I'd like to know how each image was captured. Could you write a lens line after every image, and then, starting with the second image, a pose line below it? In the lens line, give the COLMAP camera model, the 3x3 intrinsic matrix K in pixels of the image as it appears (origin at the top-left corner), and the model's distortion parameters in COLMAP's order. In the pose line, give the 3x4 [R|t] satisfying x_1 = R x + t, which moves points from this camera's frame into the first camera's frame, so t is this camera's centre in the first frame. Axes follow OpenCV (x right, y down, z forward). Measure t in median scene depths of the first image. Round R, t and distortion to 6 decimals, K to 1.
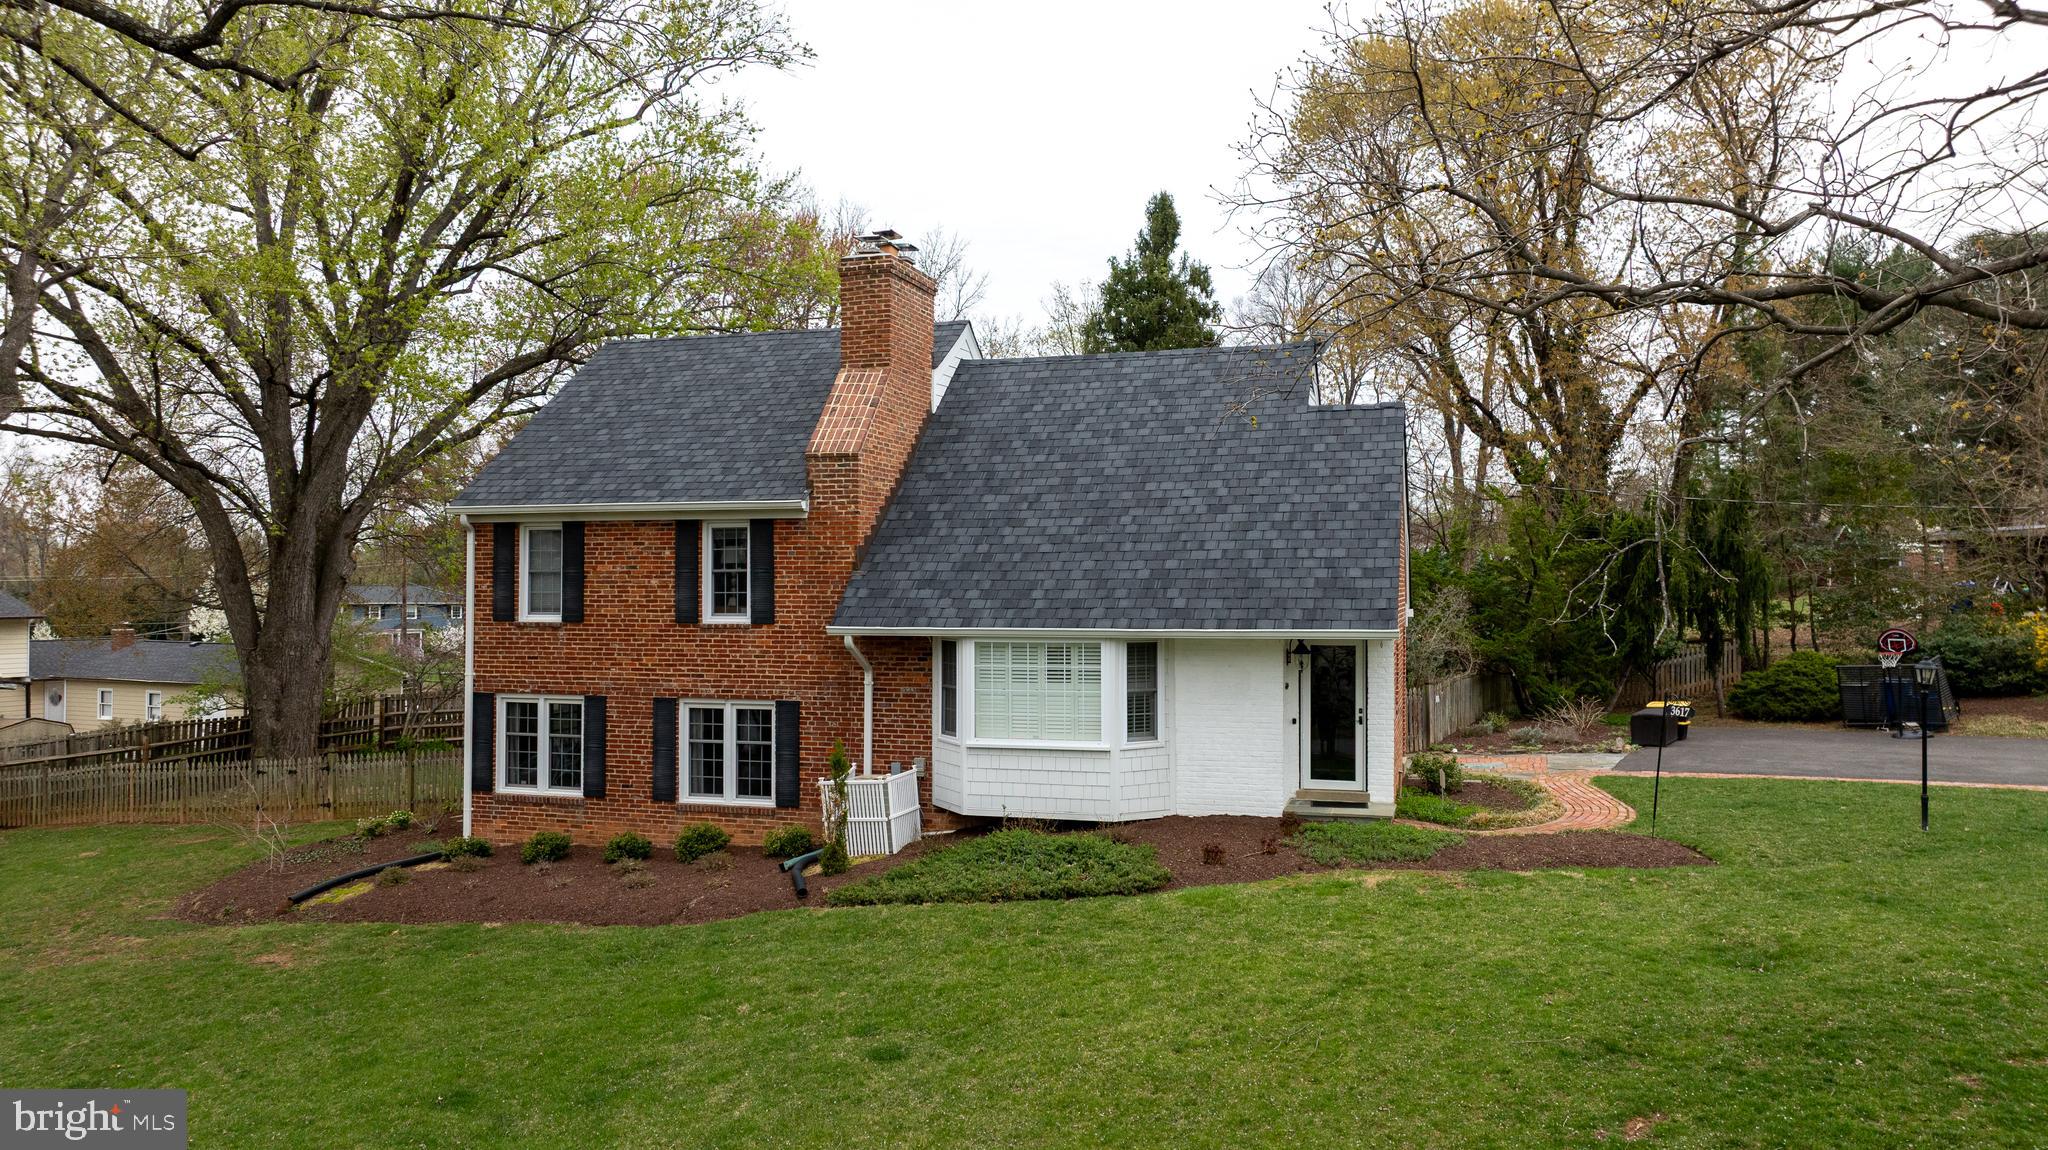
lens RADIAL K [[1443.1, 0, 1017.8], [0, 1443.1, 582.7], [0, 0, 1]] dist [-0.018667, 0.008498]
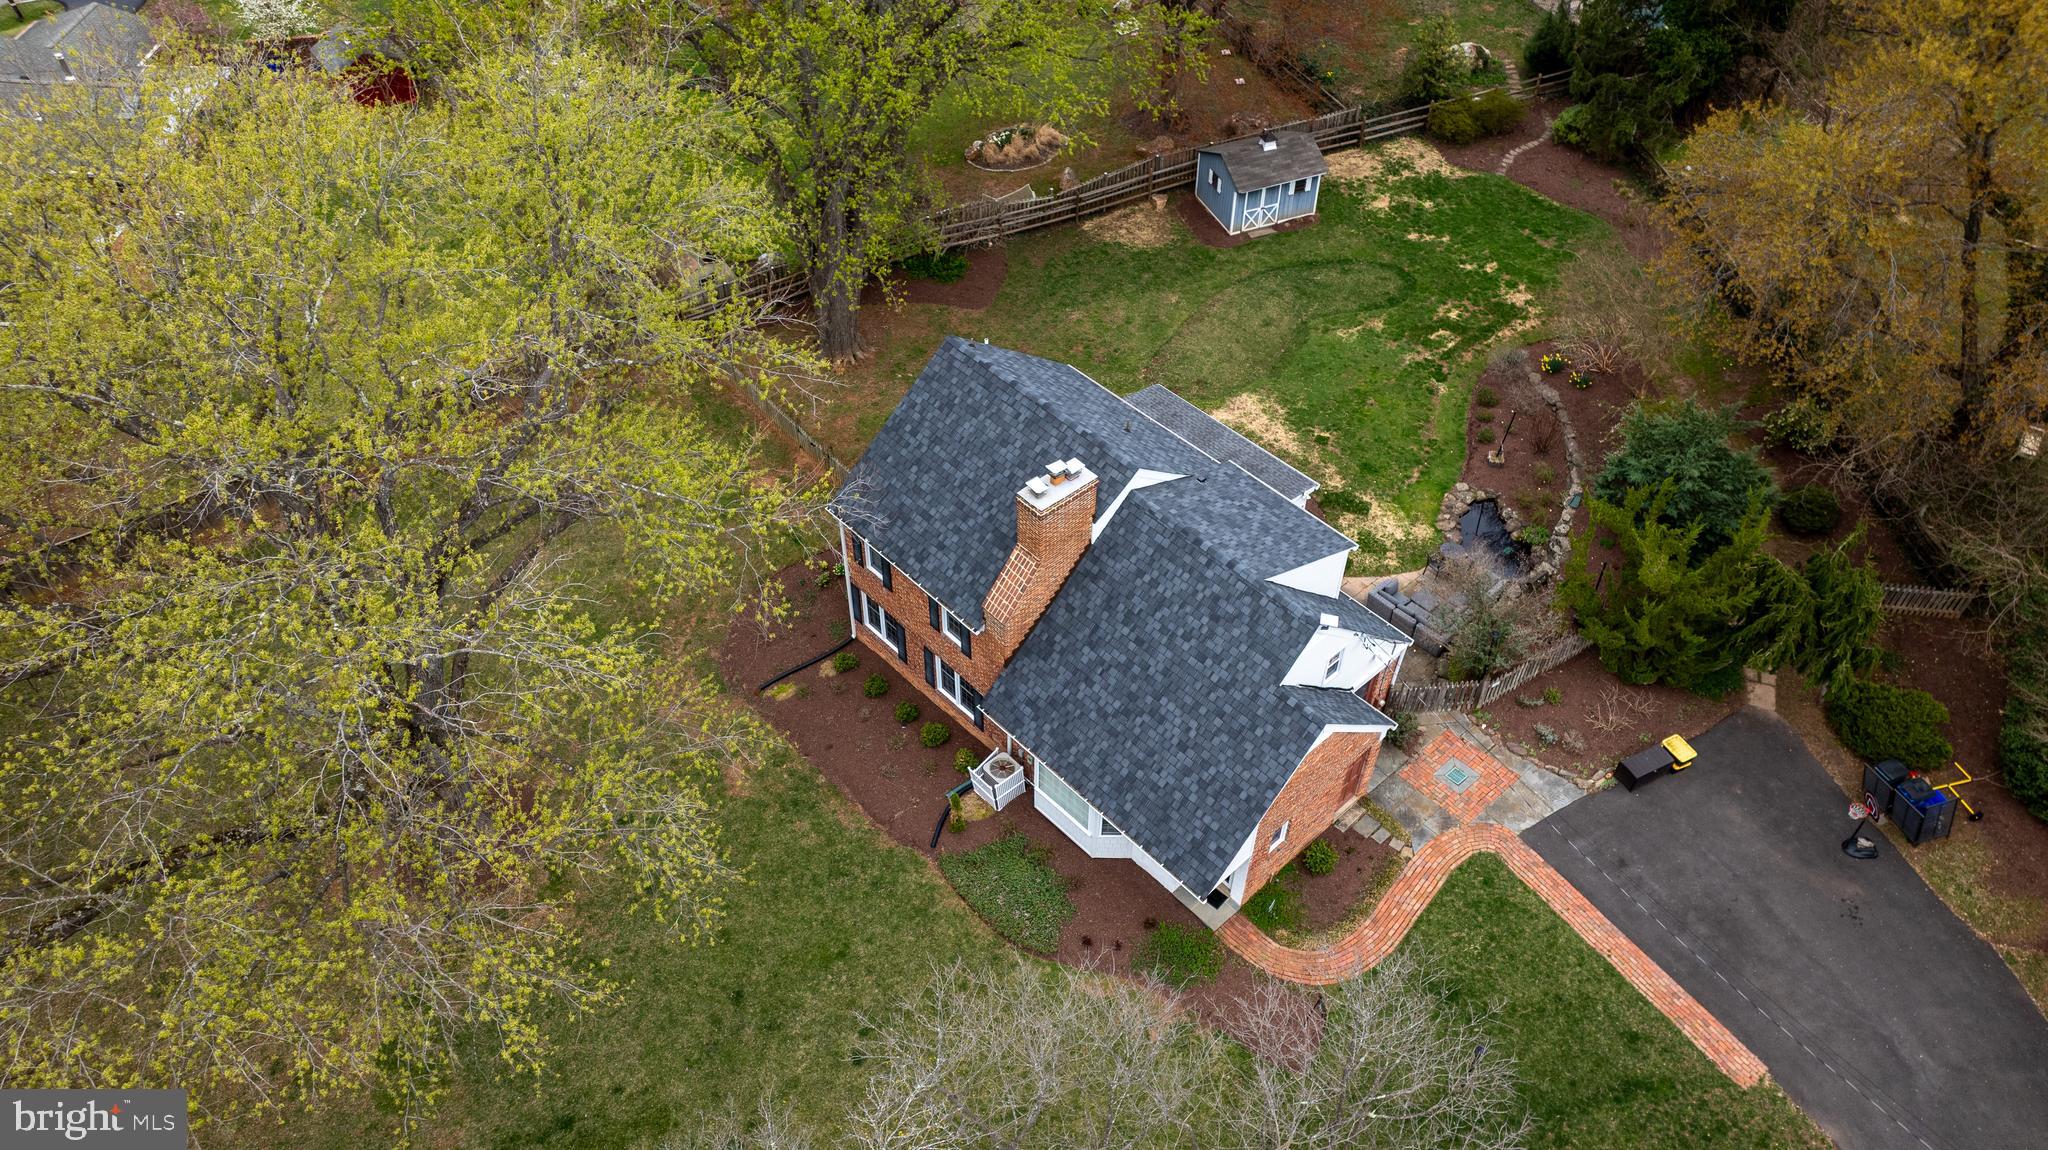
lens RADIAL K [[1443.1, 0, 1020.3], [0, 1443.1, 584.9], [0, 0, 1]] dist [-0.018667, 0.008498]
pose [[0.863617, 0.364054, -0.348756, 0.450239], [0.005523, 0.684898, 0.728618, -1.277831], [0.504119, -0.631173, 0.589479, 0.048734]]
